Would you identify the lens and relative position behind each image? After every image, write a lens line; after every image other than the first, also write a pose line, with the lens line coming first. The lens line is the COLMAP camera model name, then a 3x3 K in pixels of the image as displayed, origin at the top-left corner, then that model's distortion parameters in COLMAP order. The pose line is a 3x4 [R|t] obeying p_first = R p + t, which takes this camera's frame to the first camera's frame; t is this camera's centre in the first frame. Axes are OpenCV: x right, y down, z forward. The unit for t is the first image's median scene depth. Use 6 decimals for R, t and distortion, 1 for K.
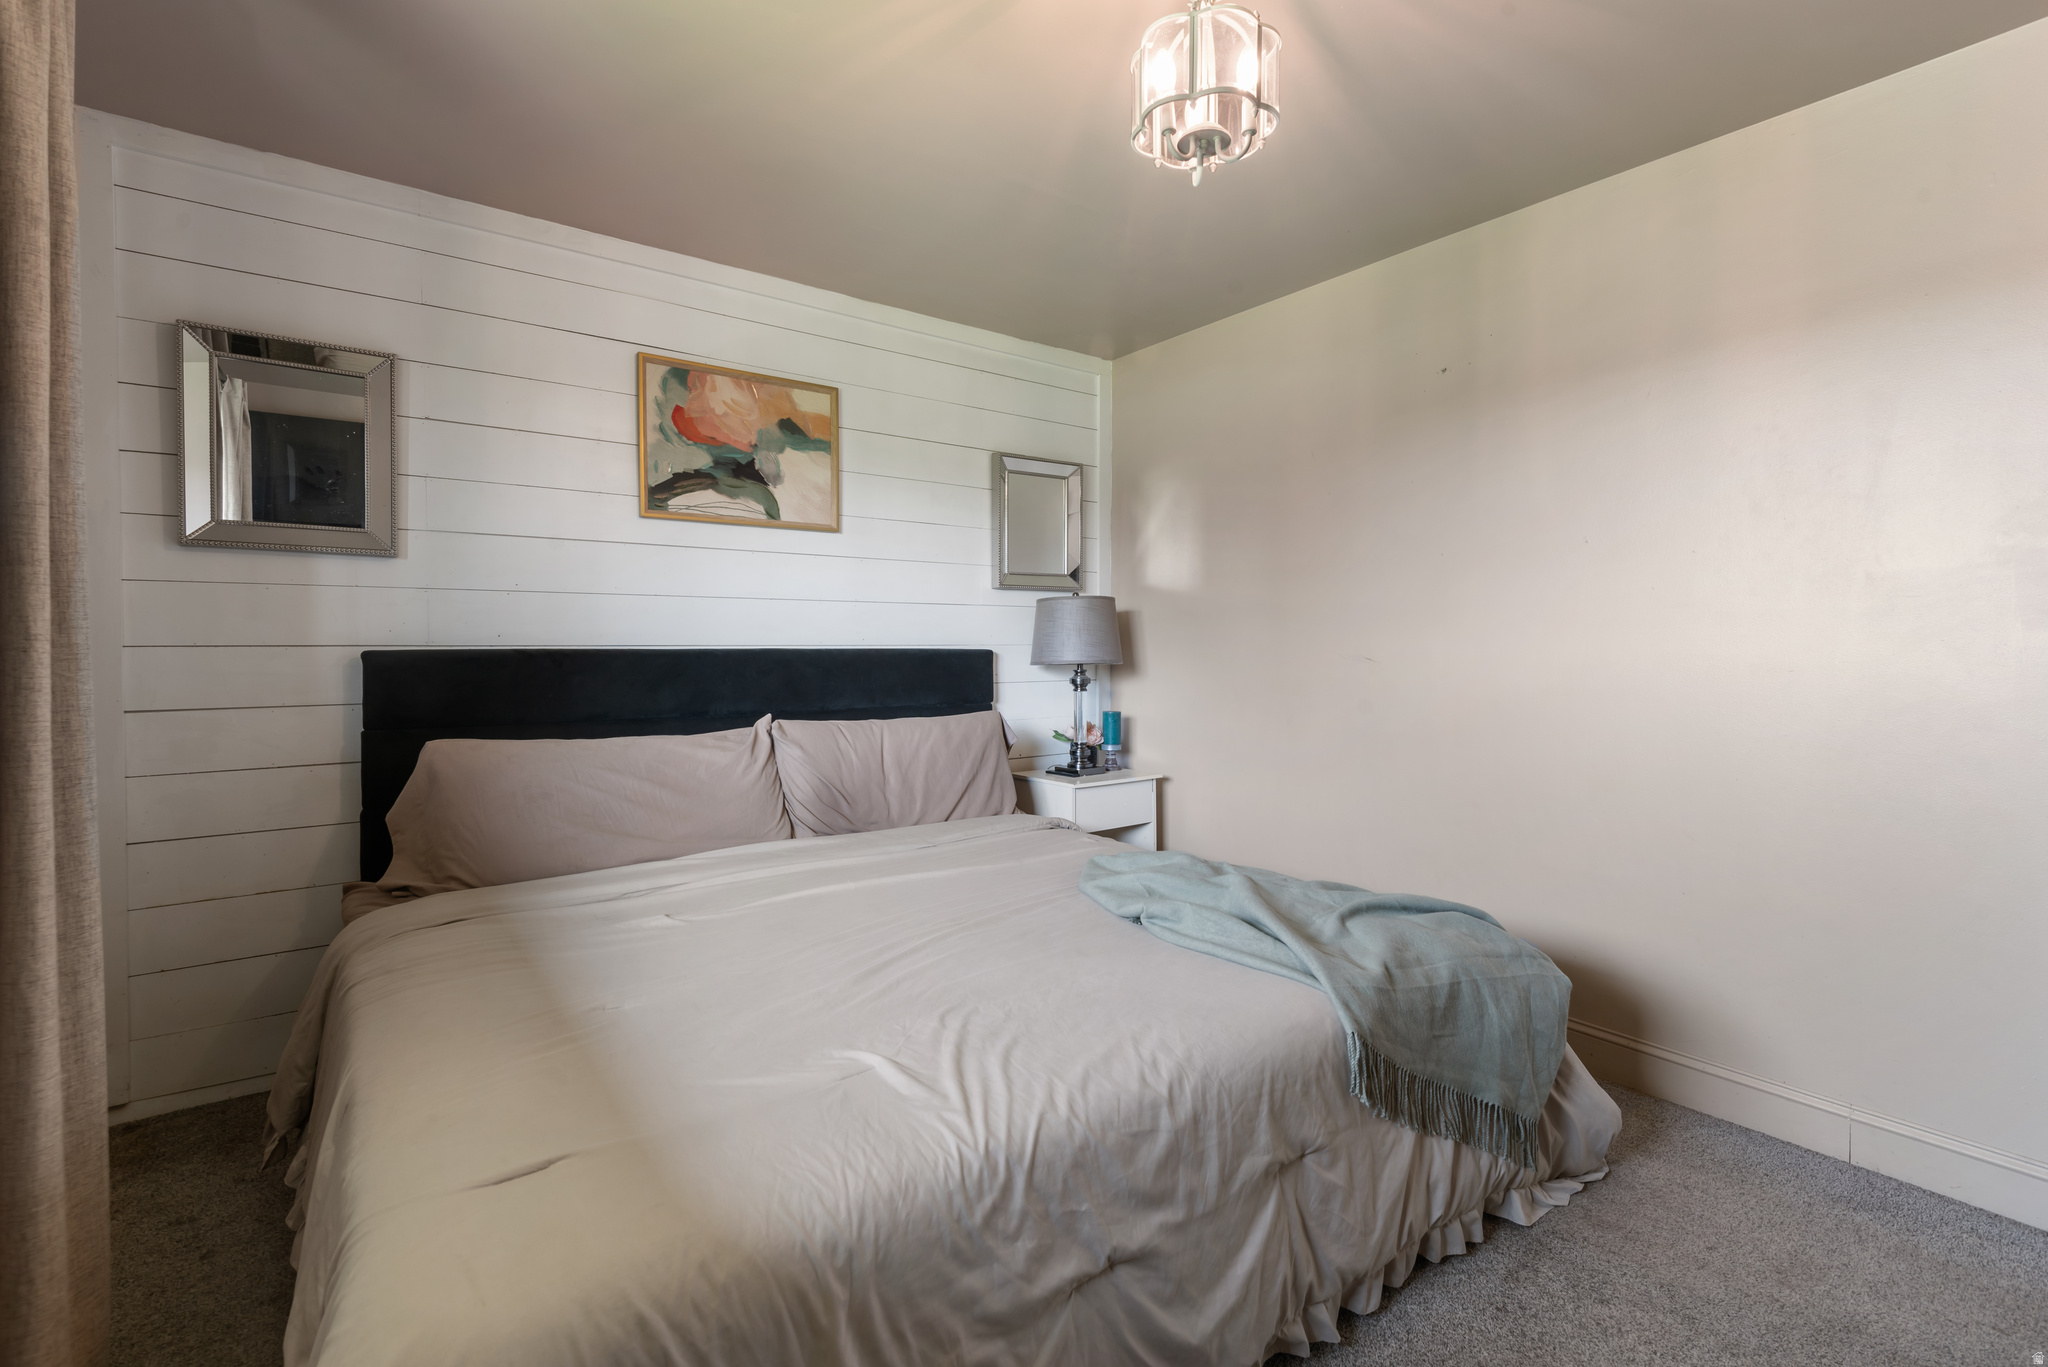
lens RADIAL K [[920.7, 0, 1022.4], [0, 920.7, 667.3], [0, 0, 1]] dist [0.027242, -0.000270]
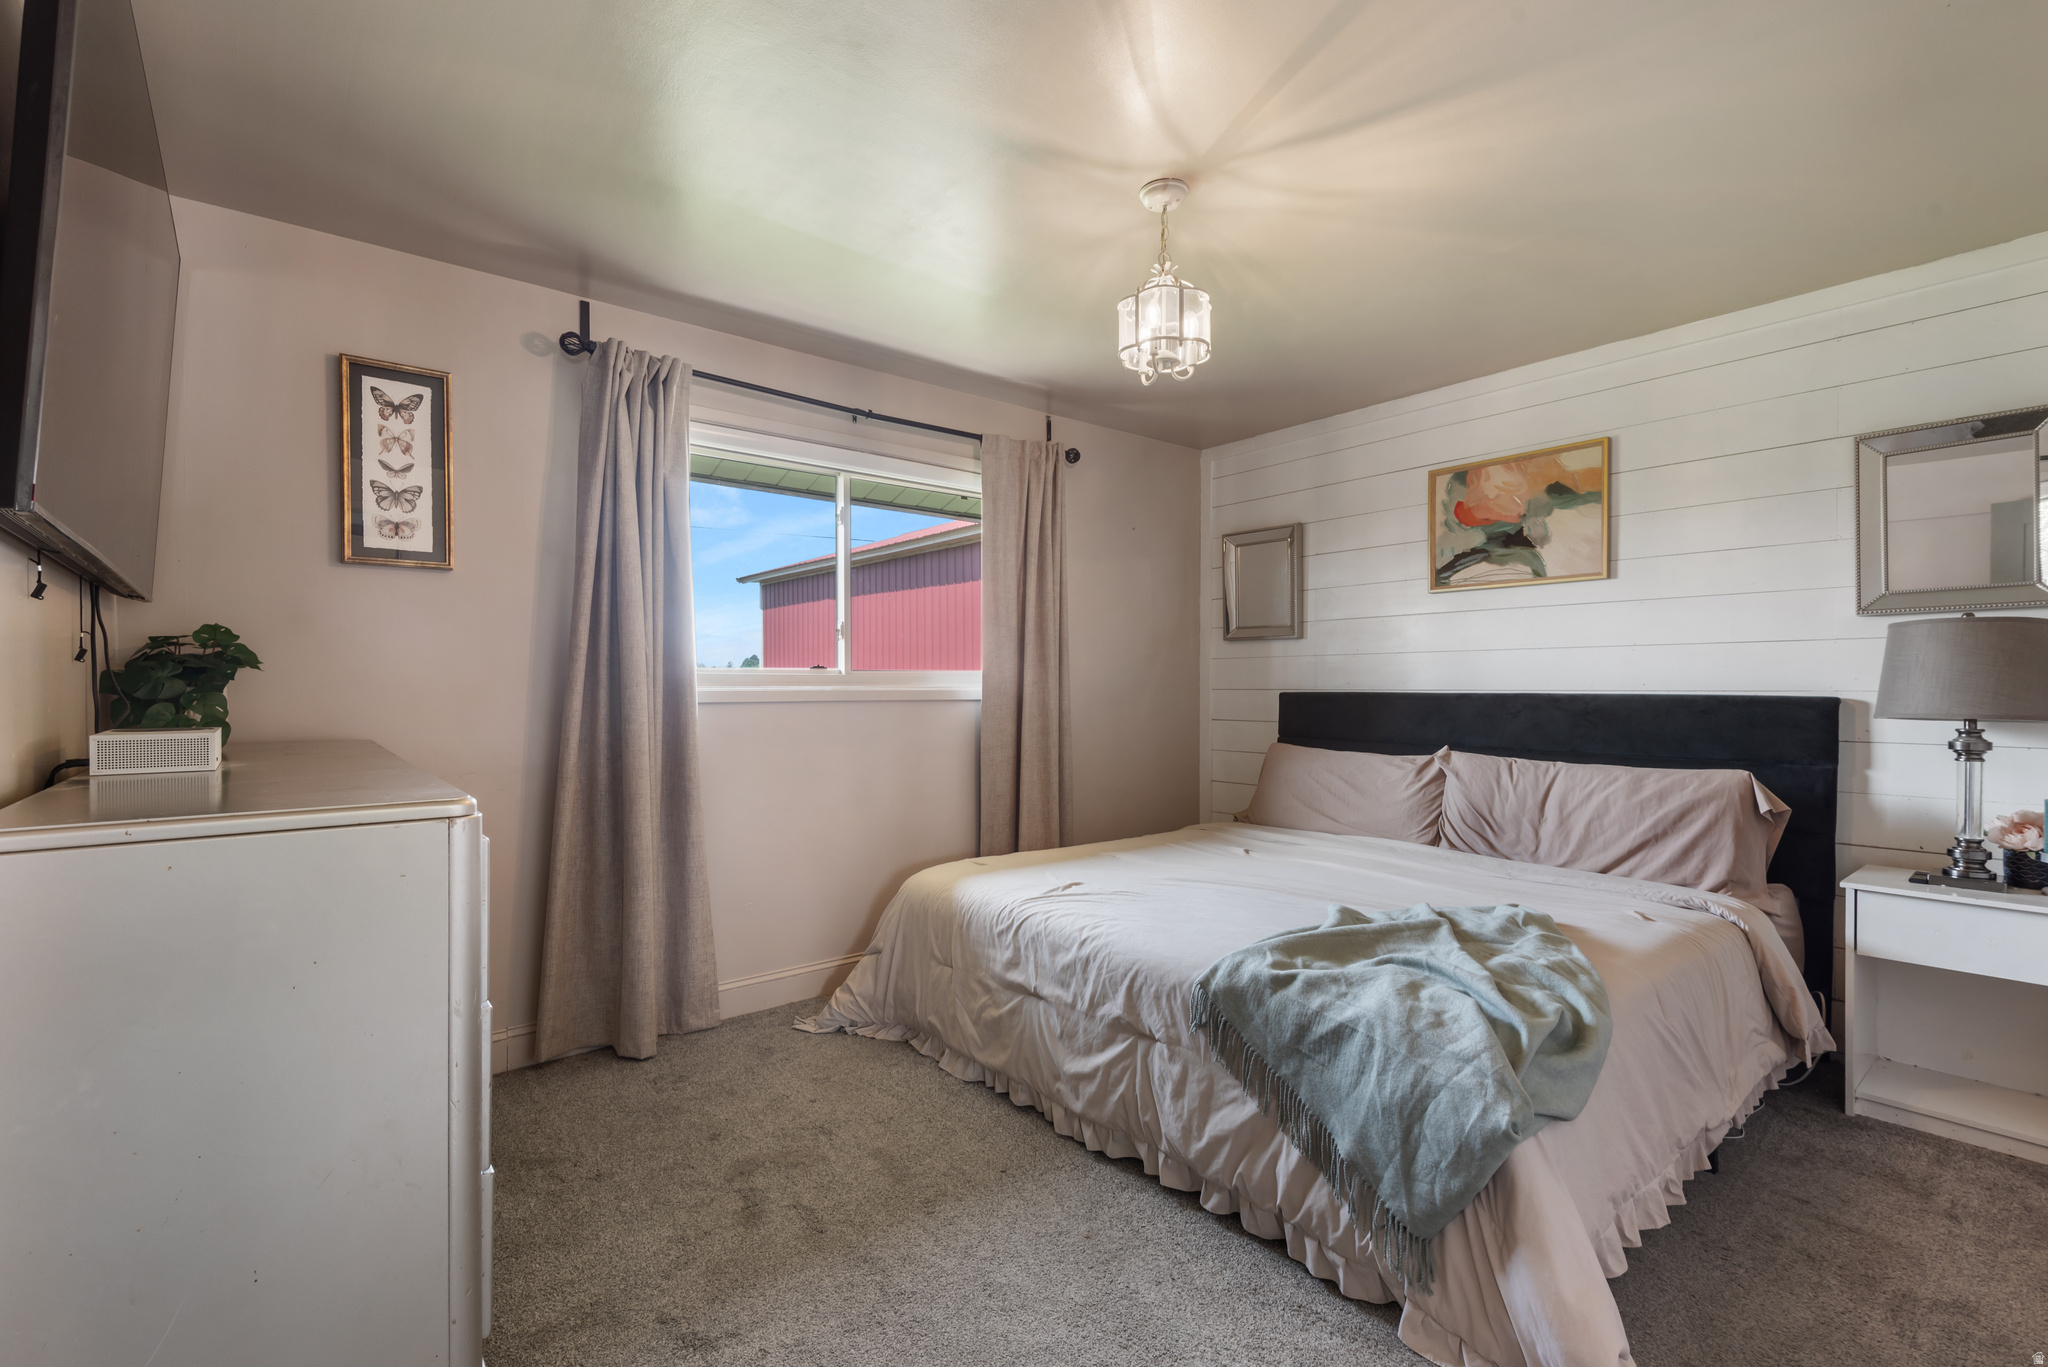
lens RADIAL K [[922.6, 0, 1031.8], [0, 922.6, 693.1], [0, 0, 1]] dist [0.000559, -0.000387]
pose [[0.043668, 0.003794, -0.999039, 0.848503], [-0.029241, 0.999569, 0.002517, -0.005631], [0.998618, 0.029103, 0.043760, 0.358800]]
